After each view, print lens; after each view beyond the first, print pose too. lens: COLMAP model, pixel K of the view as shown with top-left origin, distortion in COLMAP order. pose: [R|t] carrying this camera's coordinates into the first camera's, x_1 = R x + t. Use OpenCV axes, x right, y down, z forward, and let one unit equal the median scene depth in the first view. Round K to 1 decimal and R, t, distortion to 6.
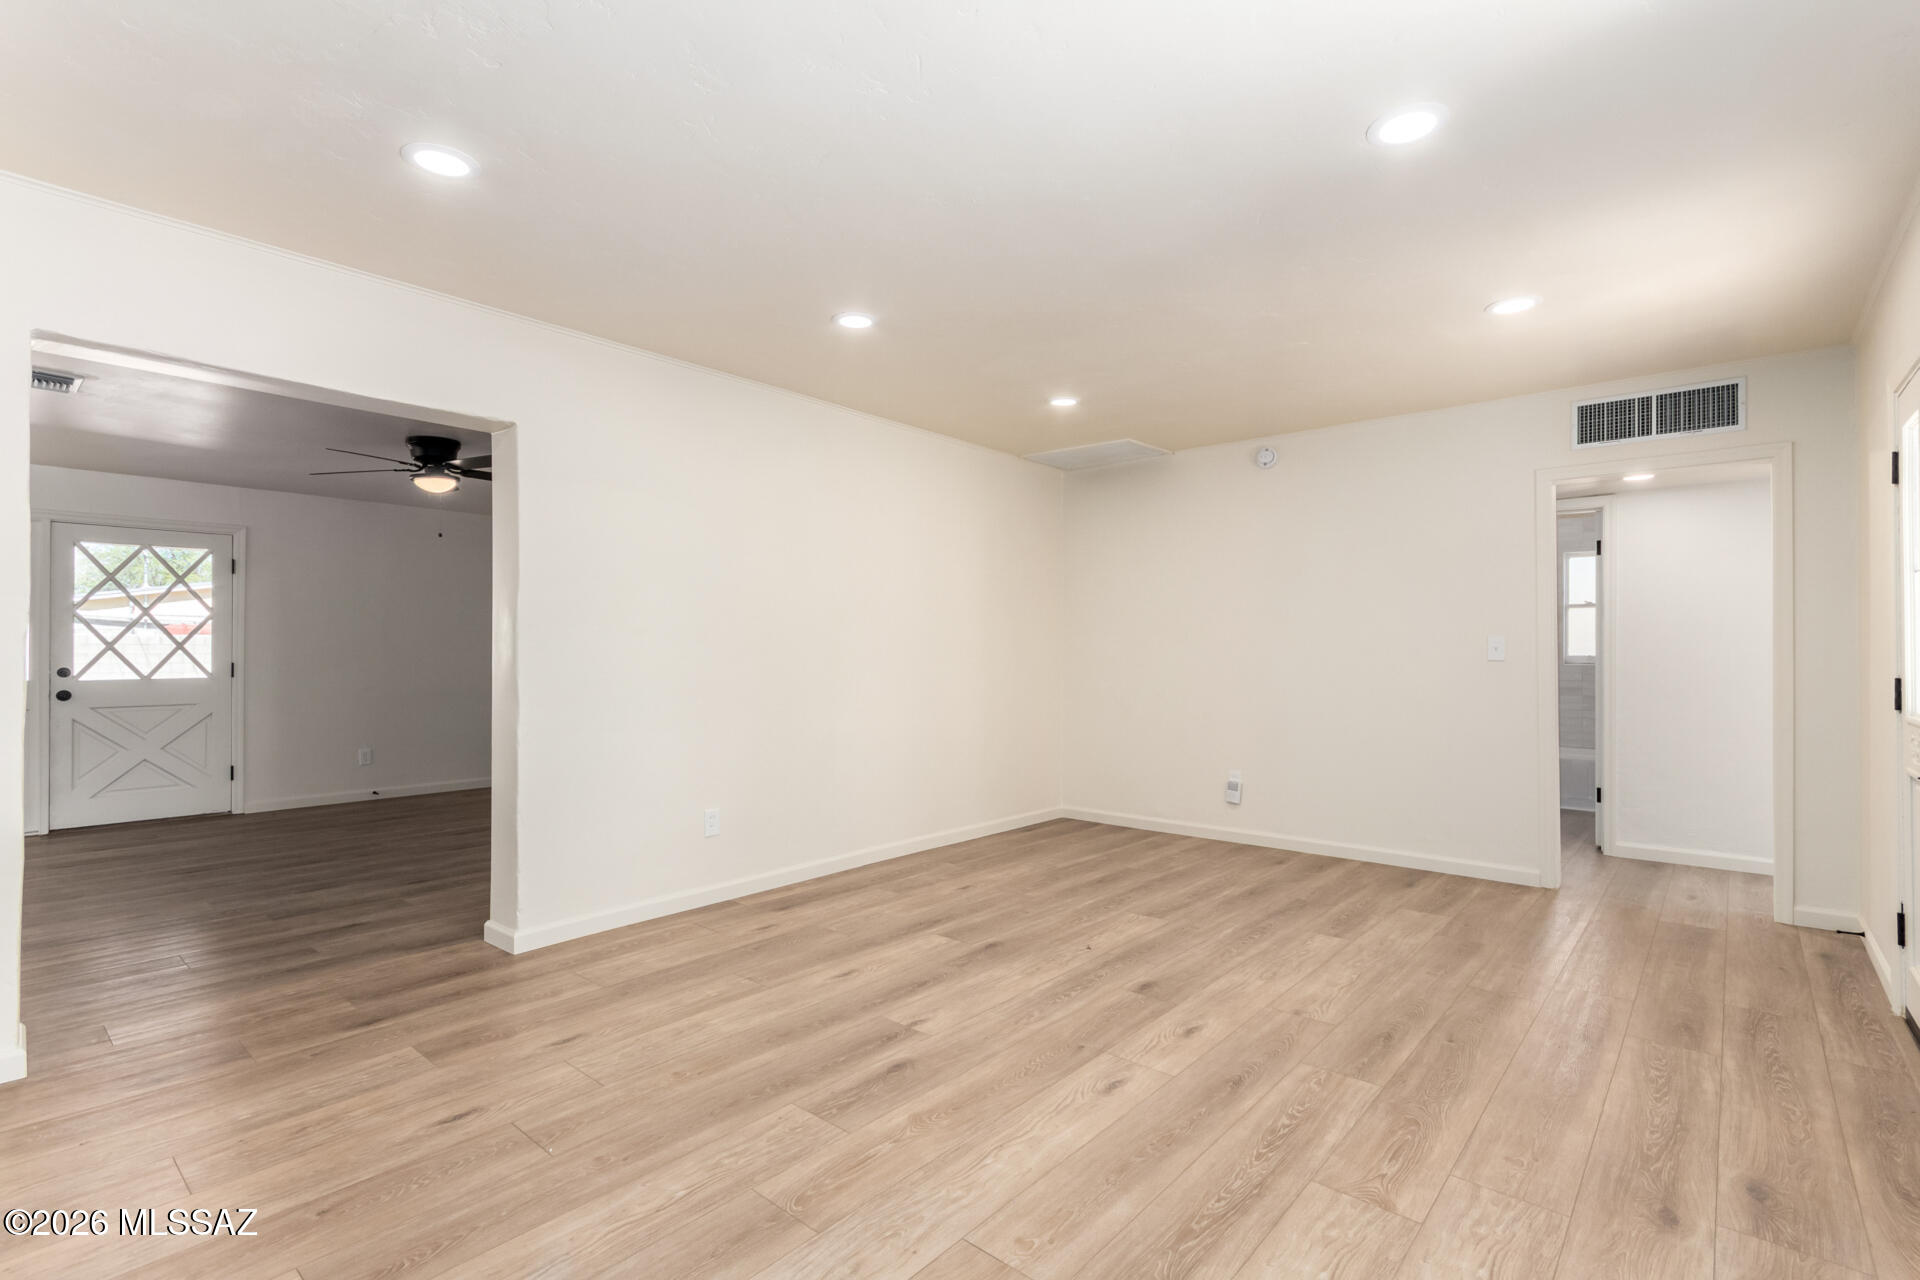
lens RADIAL K [[891.2, 0, 957.0], [0, 891.2, 645.0], [0, 0, 1]] dist [0.003619, -0.000256]
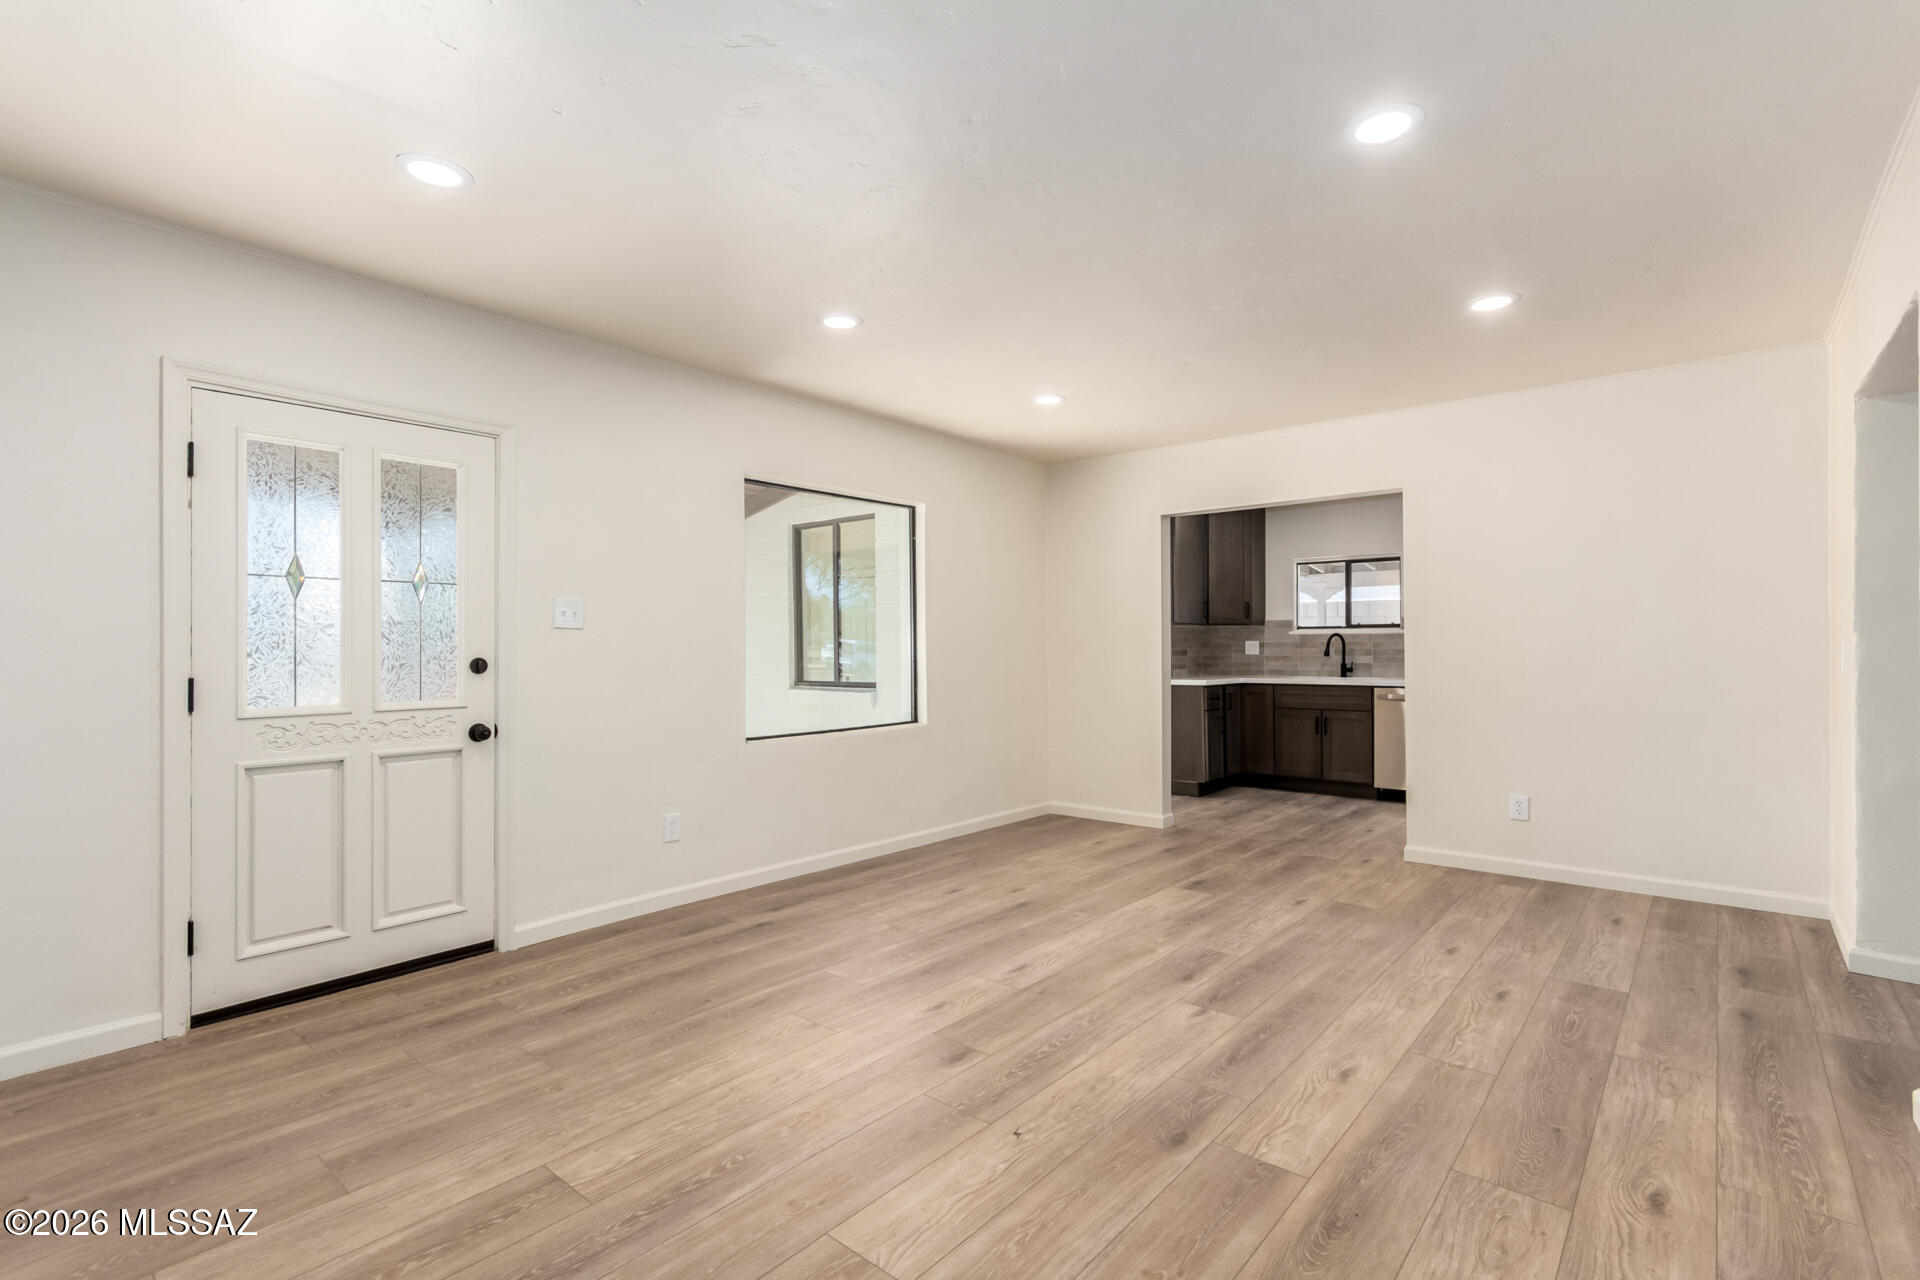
lens RADIAL K [[891.2, 0, 966.3], [0, 891.2, 645.8], [0, 0, 1]] dist [0.003619, -0.000256]
pose [[-0.999735, 0.003111, -0.022797, 0.232336], [0.003347, 0.999941, -0.010332, 0.014488], [0.022764, -0.010405, -0.999687, 1.920251]]
